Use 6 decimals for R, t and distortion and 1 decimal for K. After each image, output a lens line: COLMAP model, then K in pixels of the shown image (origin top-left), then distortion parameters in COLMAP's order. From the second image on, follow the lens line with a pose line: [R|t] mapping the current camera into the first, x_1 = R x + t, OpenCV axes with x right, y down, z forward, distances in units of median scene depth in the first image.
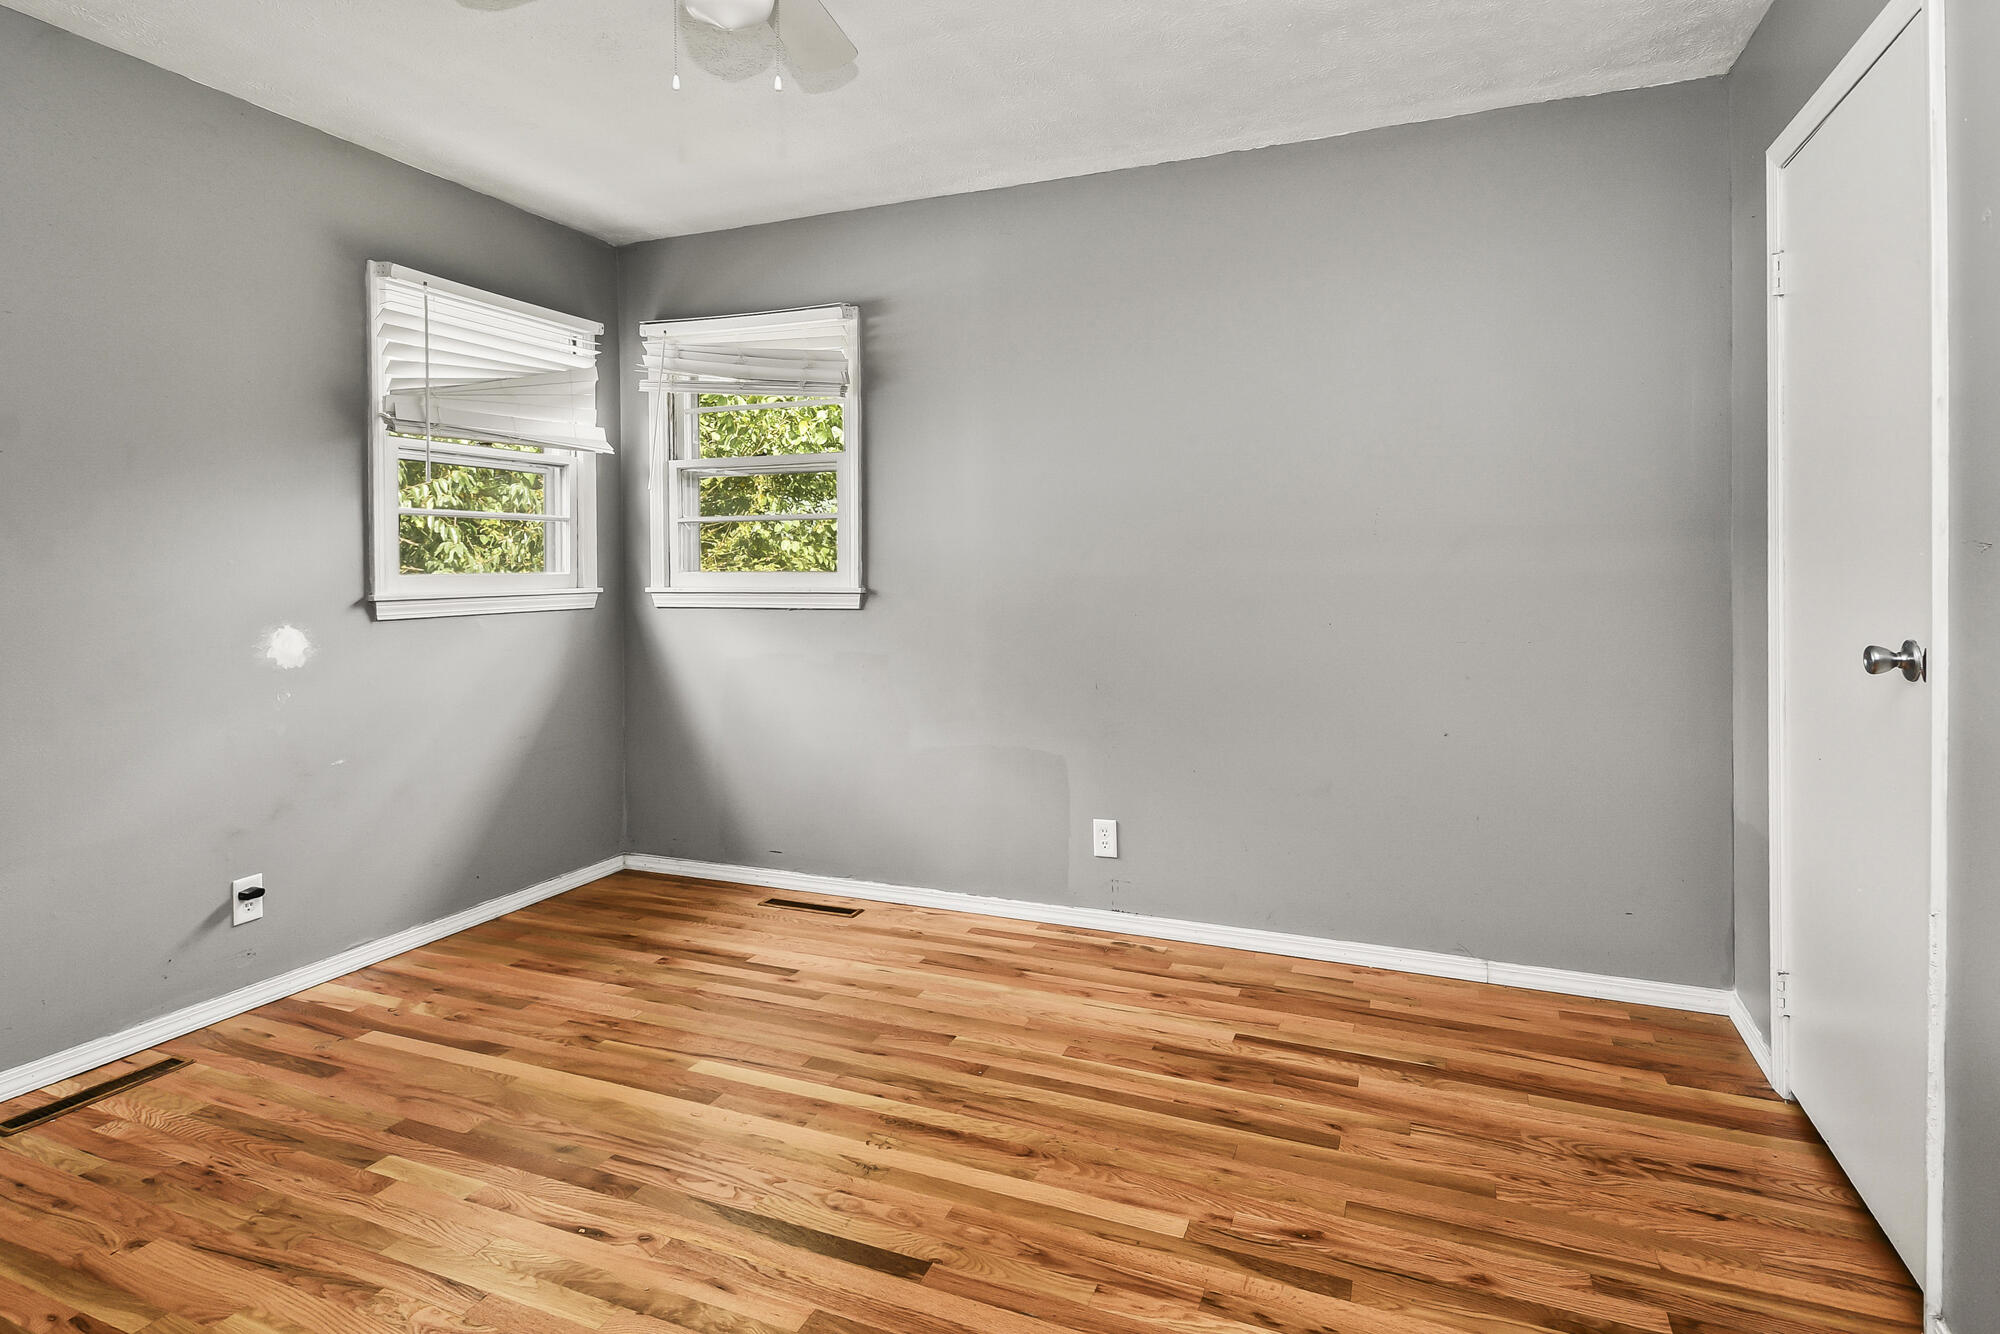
lens RADIAL K [[1039.4, 0, 991.3], [0, 1039.4, 642.7], [0, 0, 1]] dist [0.035853, -0.025159]
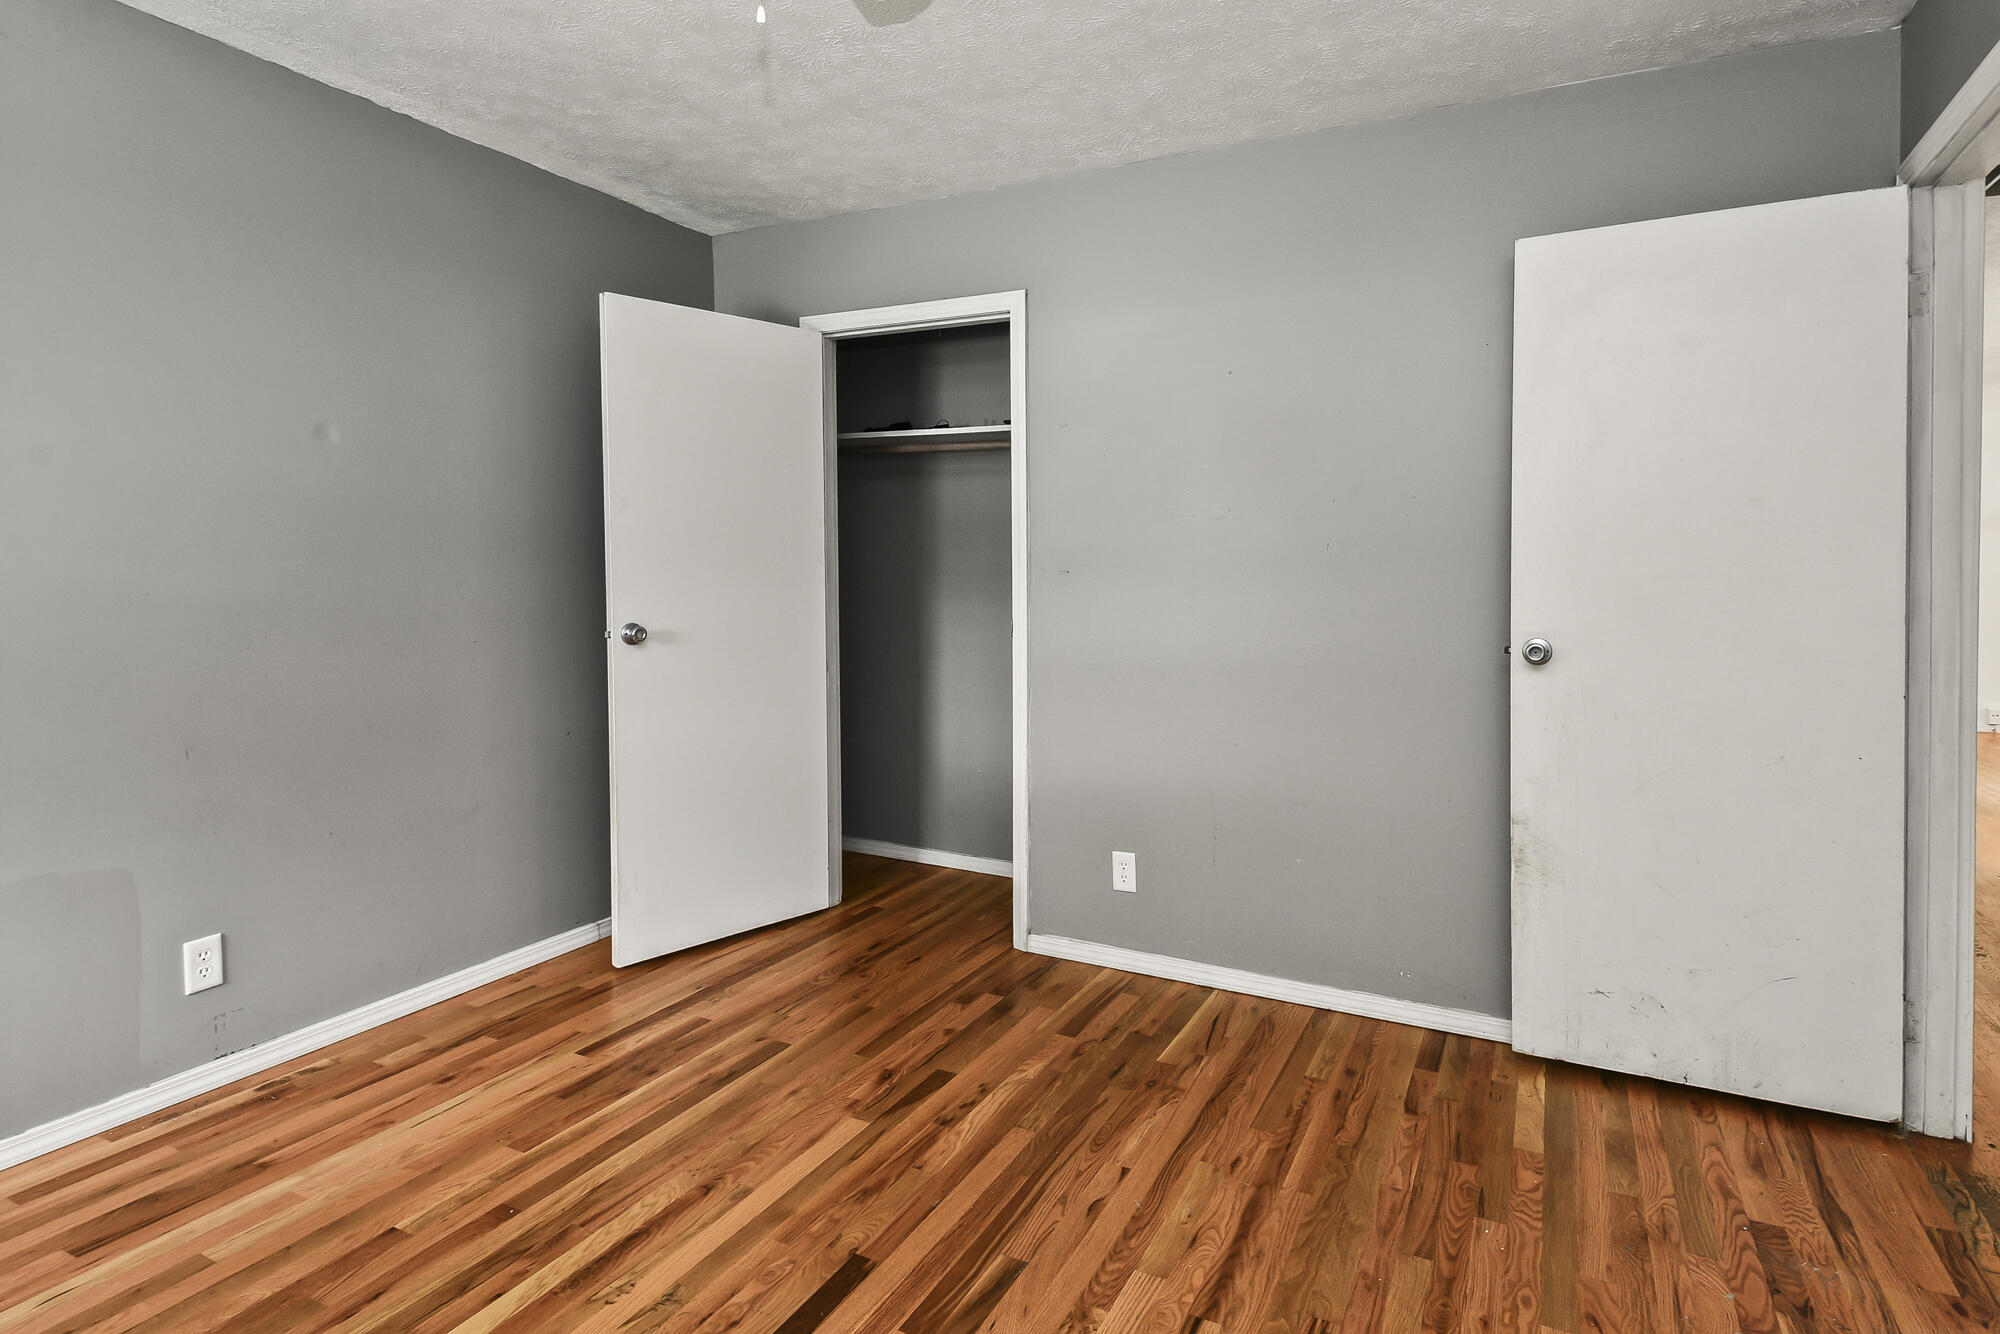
lens RADIAL K [[1039.4, 0, 991.3], [0, 1039.4, 642.7], [0, 0, 1]] dist [0.035853, -0.025159]
pose [[0.107929, -0.063847, 0.992106, -0.732607], [0.075407, 0.995587, 0.055867, -0.042773], [-0.991295, 0.068783, 0.112267, 0.500272]]
